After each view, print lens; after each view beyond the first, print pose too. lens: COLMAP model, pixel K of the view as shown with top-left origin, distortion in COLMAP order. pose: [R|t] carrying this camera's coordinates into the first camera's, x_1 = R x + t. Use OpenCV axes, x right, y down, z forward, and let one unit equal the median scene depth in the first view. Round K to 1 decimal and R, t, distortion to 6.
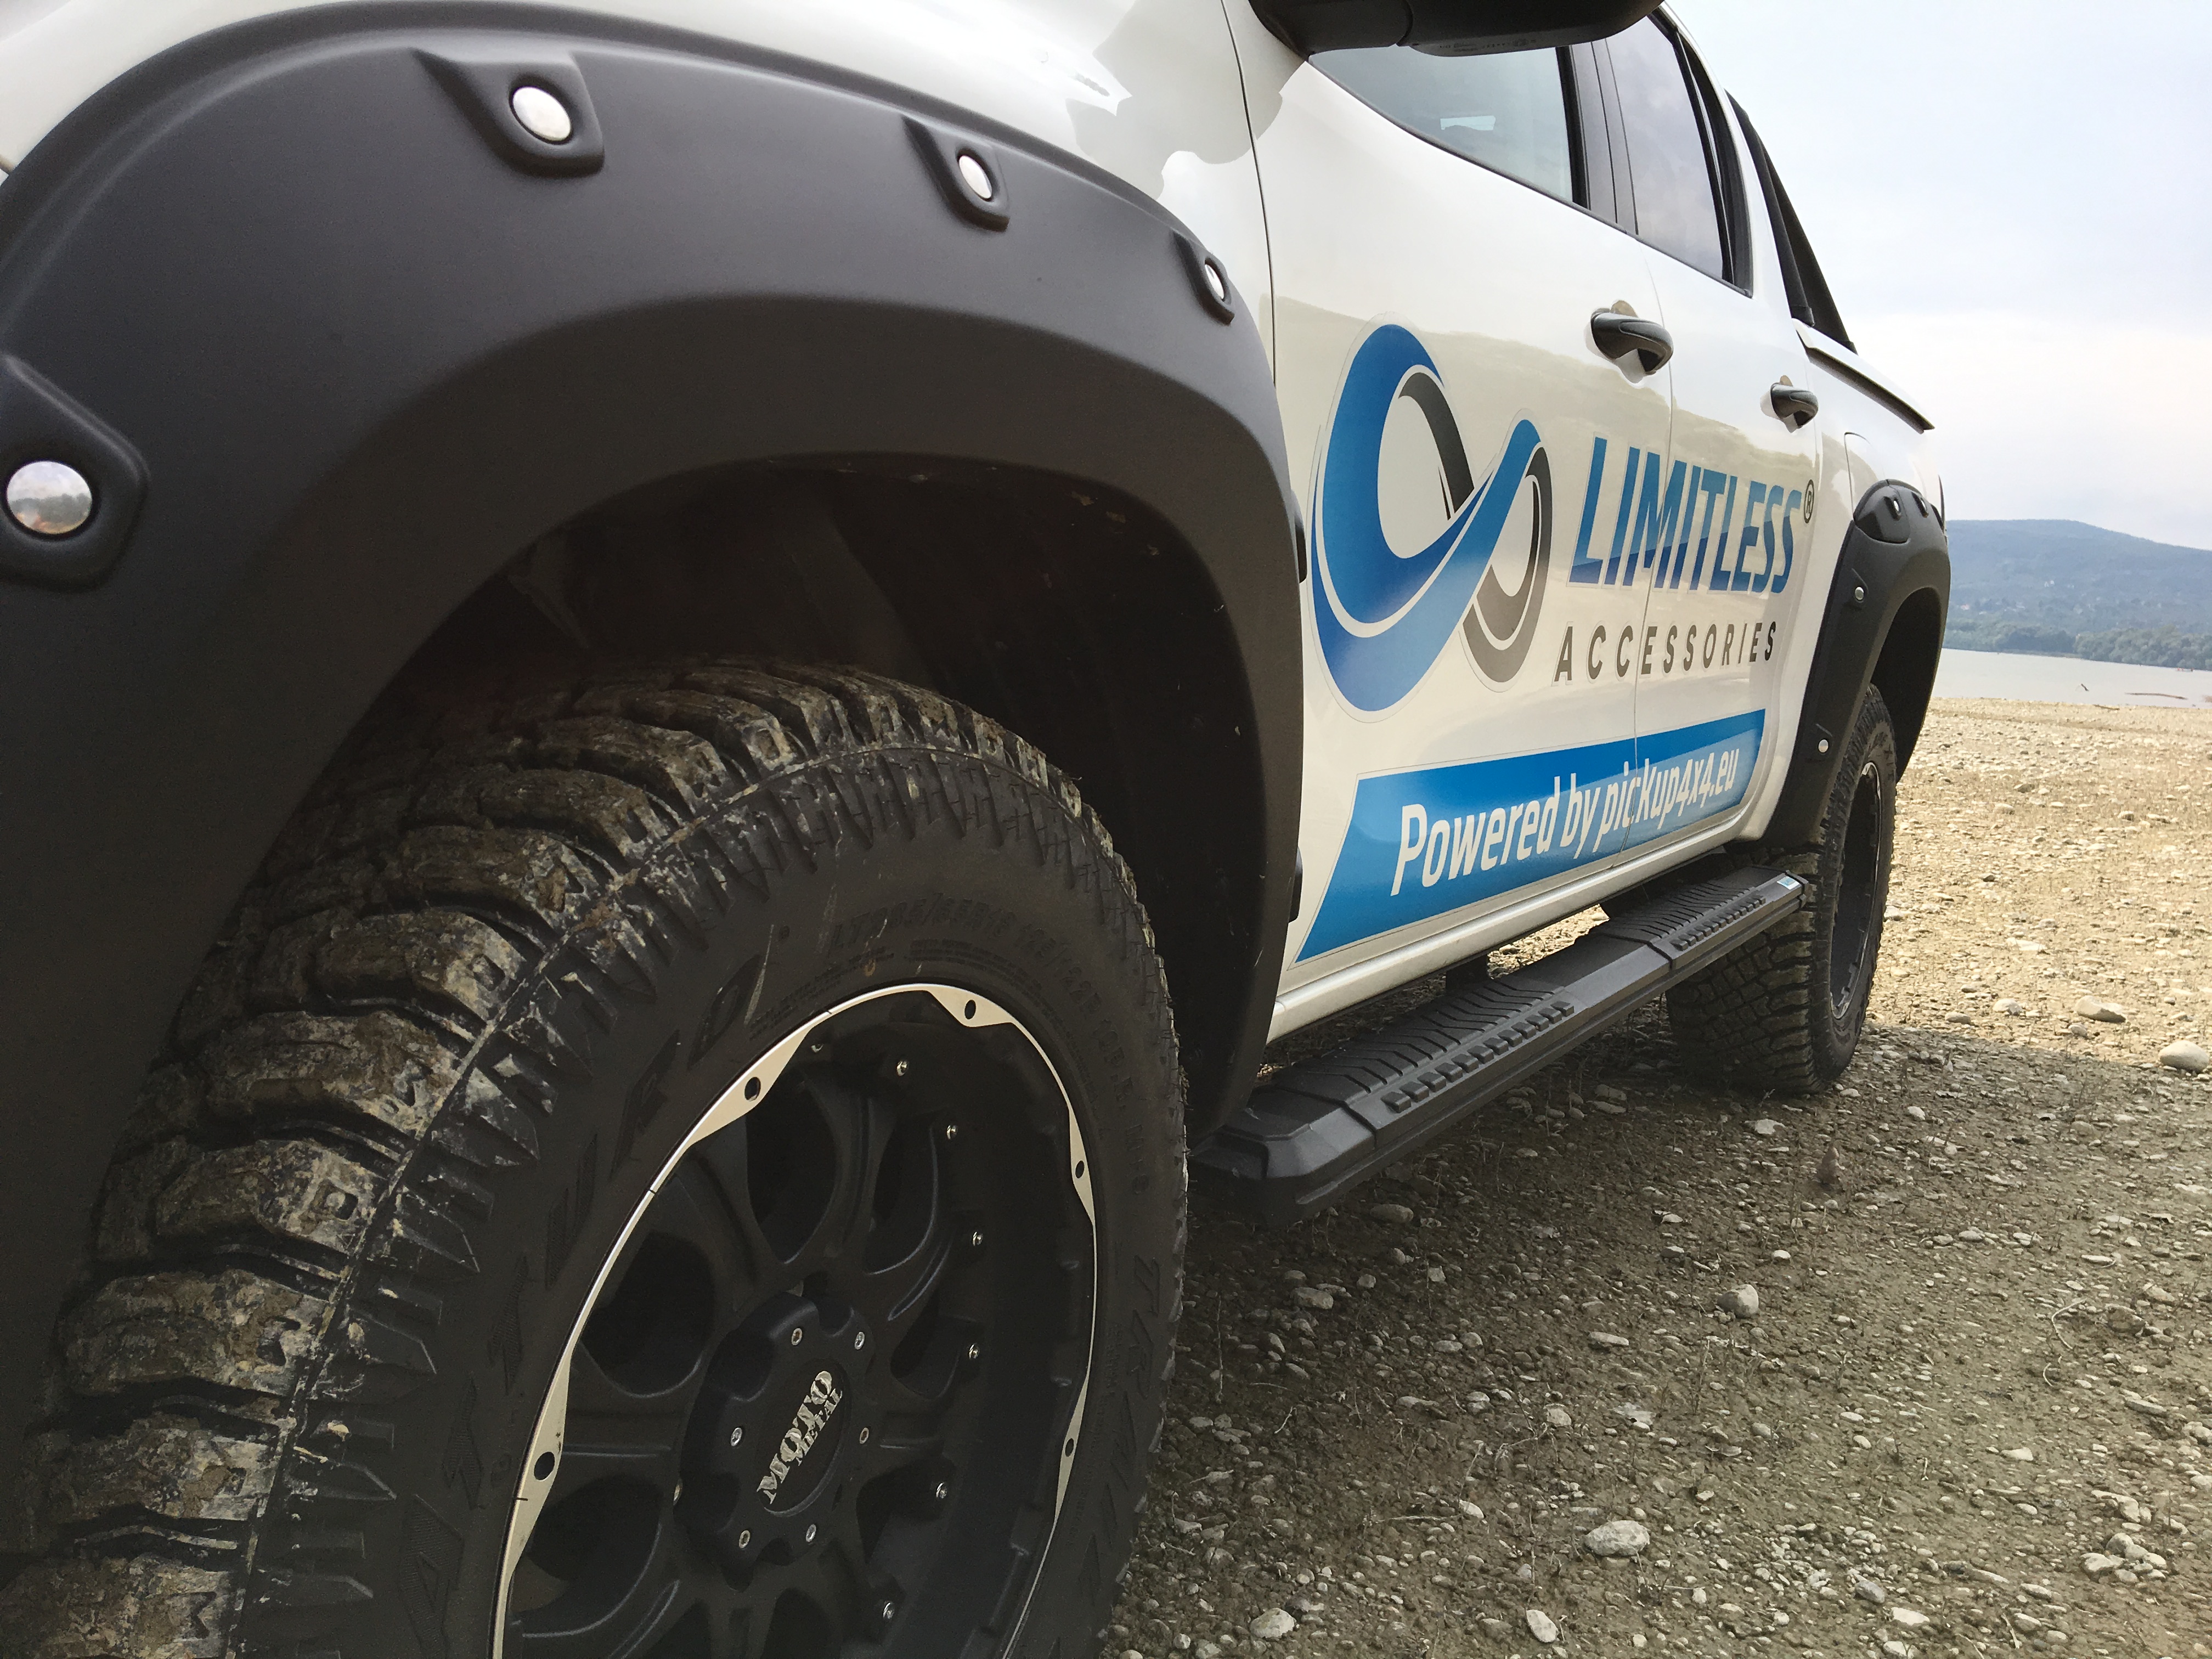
lens RADIAL K [[1864.5, 0, 1111.6], [0, 1864.5, 824.9], [0, 0, 1]] dist [0.111870, -0.198890]
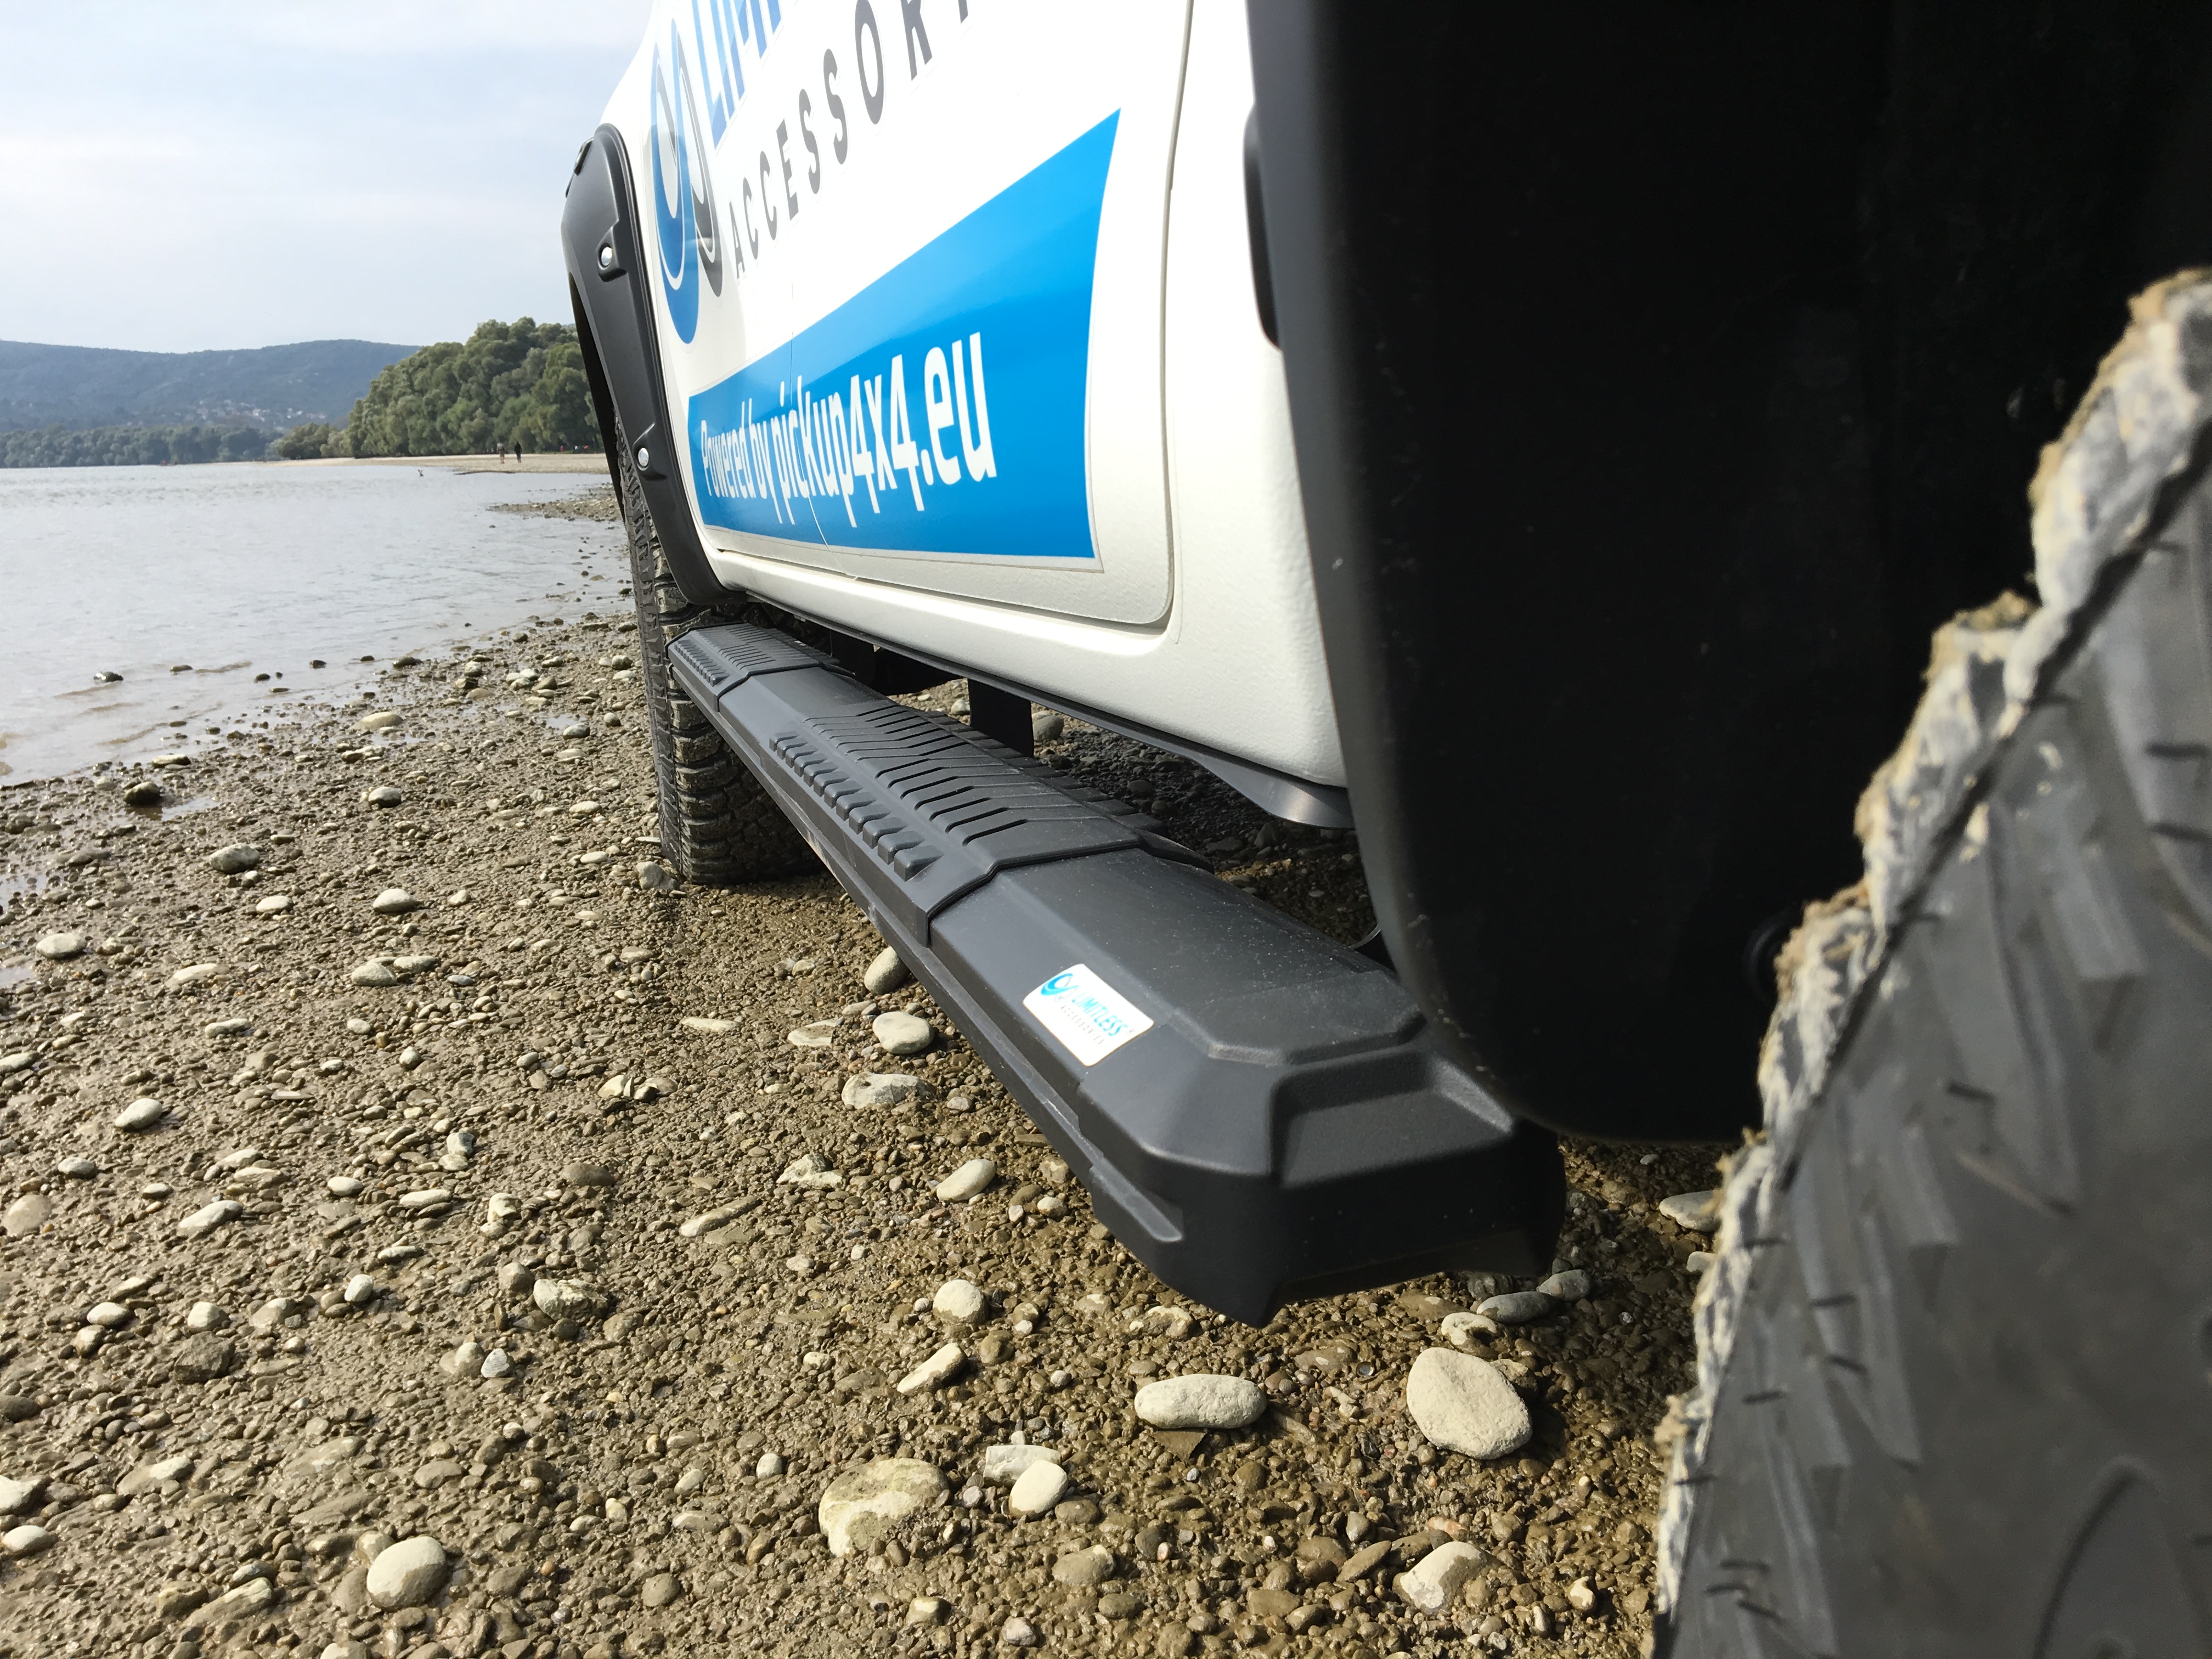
lens RADIAL K [[1867.8, 0, 1119.5], [0, 1867.8, 831.3], [0, 0, 1]] dist [0.077359, -0.104749]
pose [[-0.672827, 0.145995, -0.725252, 0.766508], [-0.051910, 0.968601, 0.243139, -0.053694], [0.737977, 0.201238, -0.644122, 1.734955]]
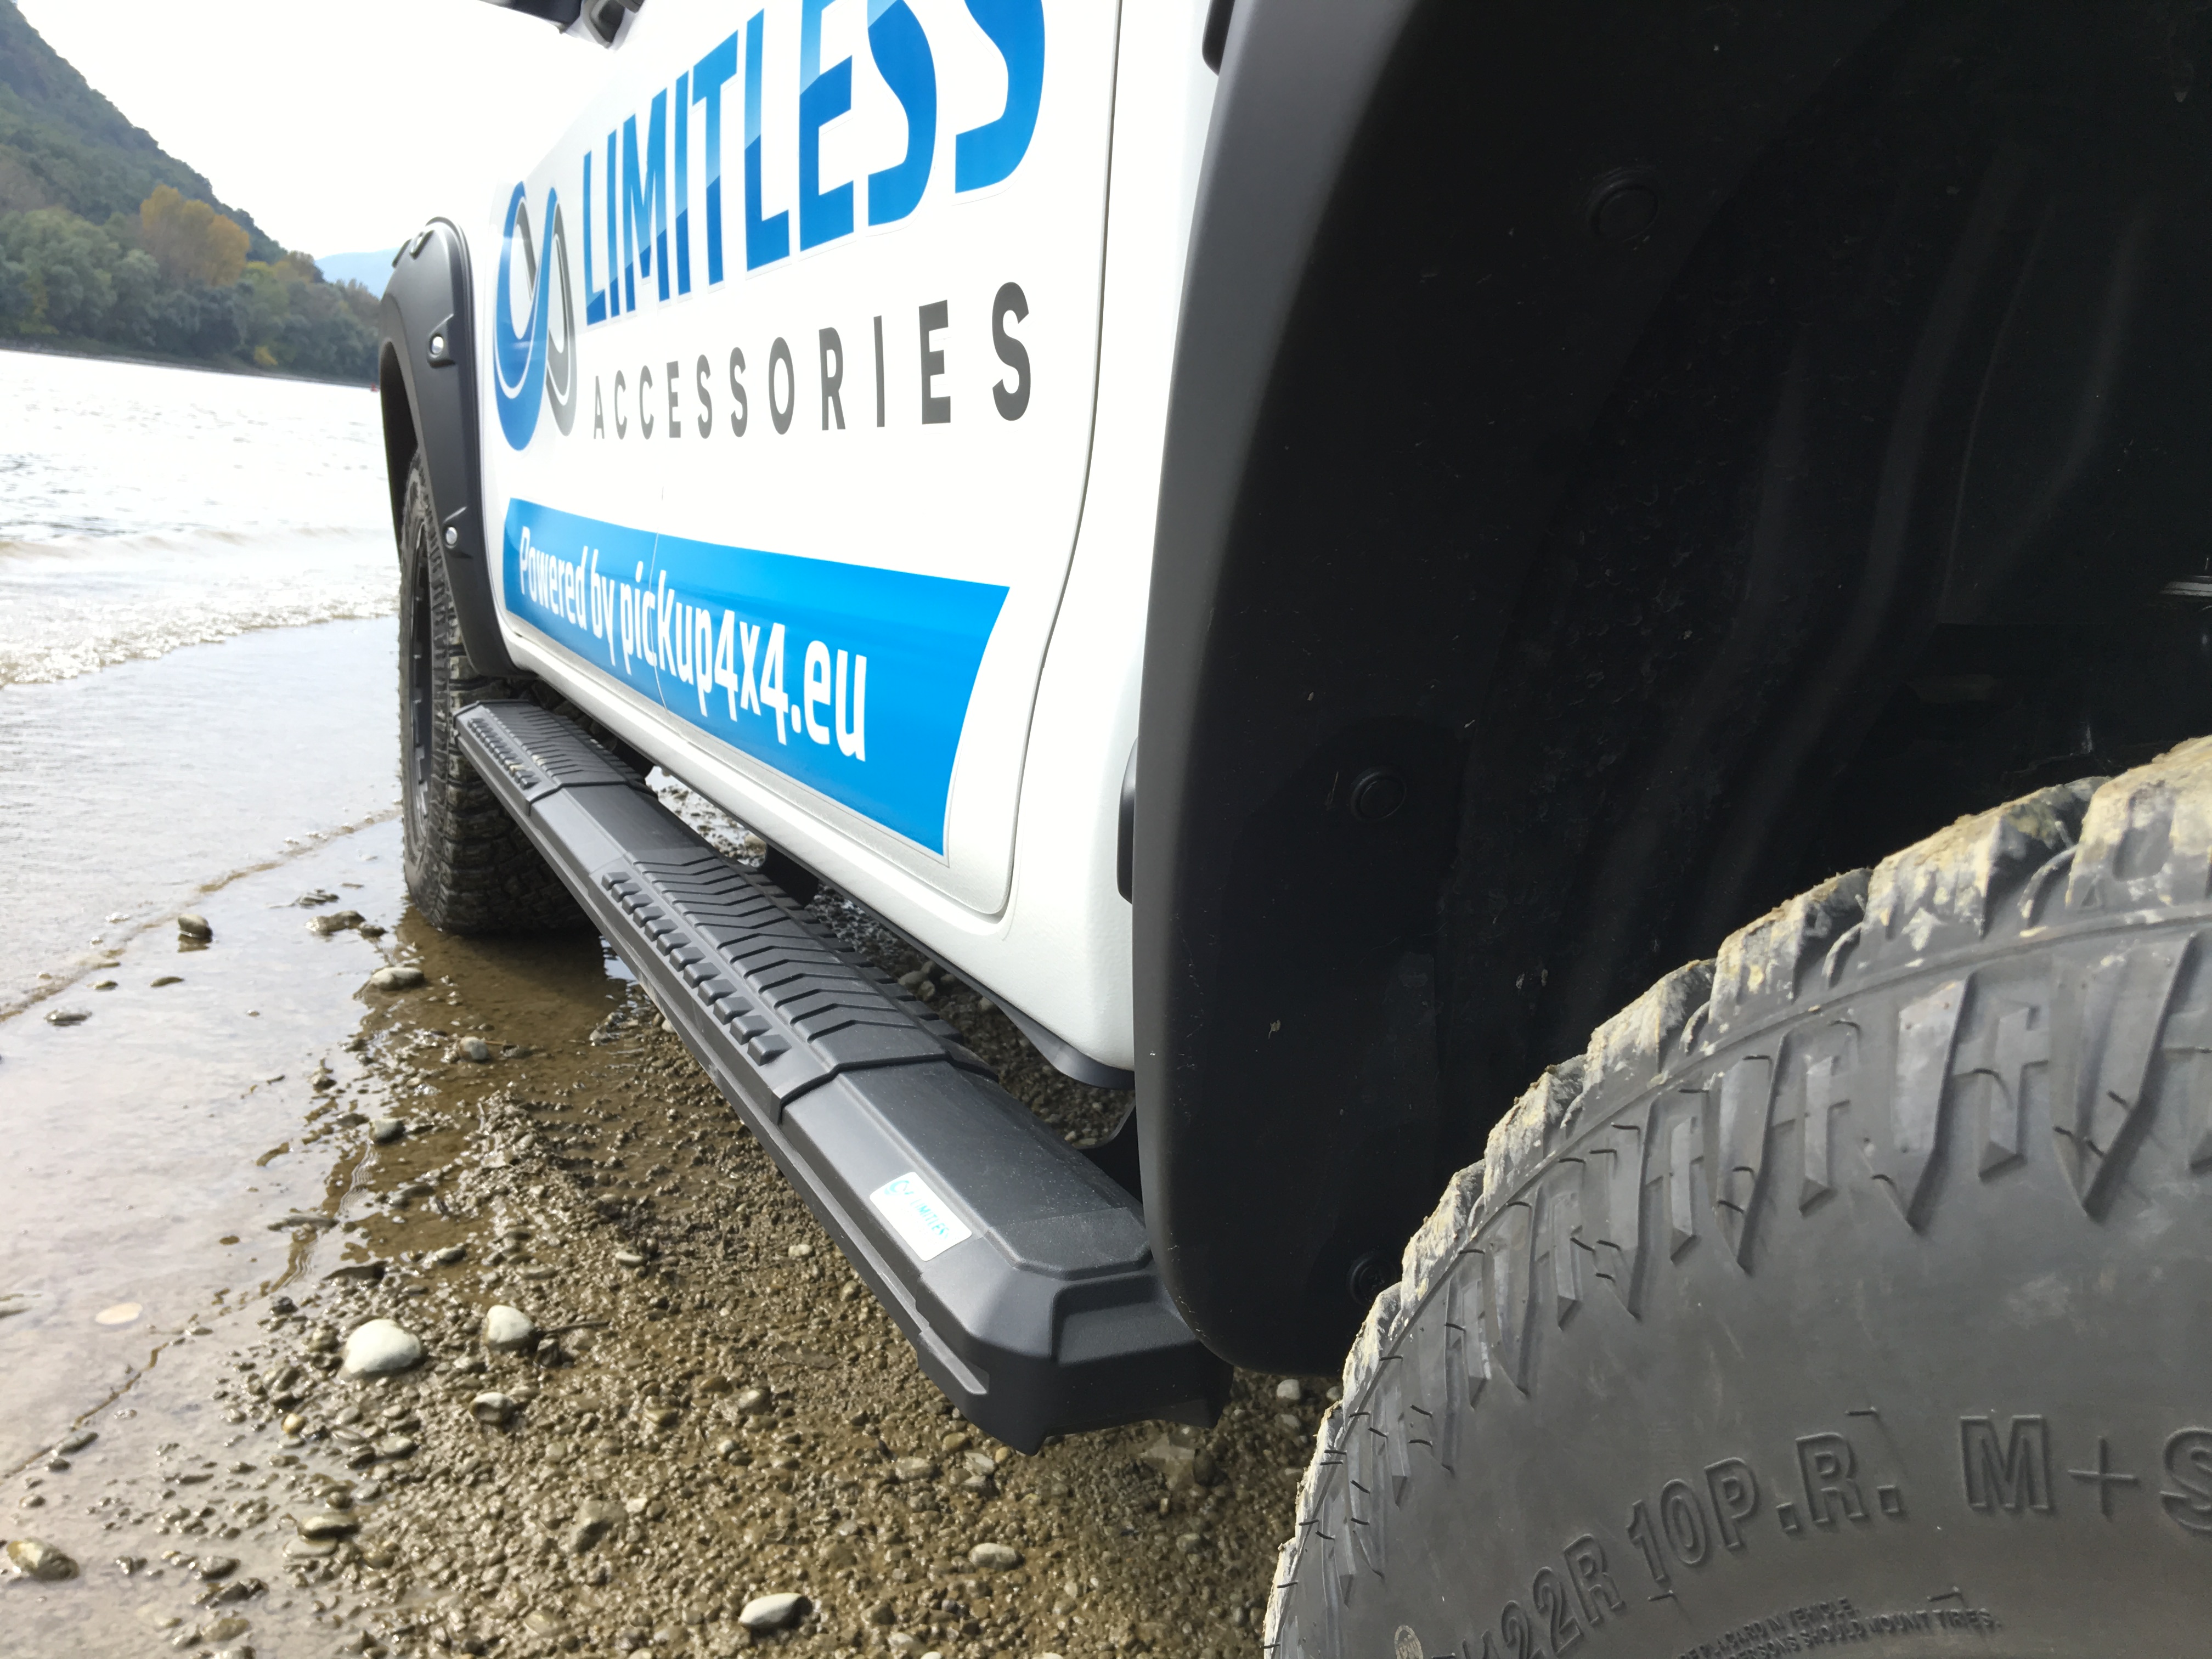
lens RADIAL K [[1864.5, 0, 1111.6], [0, 1864.5, 824.9], [0, 0, 1]] dist [0.111870, -0.198890]
pose [[-0.563387, 0.060681, -0.823962, 0.880087], [-0.191658, 0.960495, 0.201783, -0.132921], [0.803656, 0.271601, -0.529500, 1.781658]]
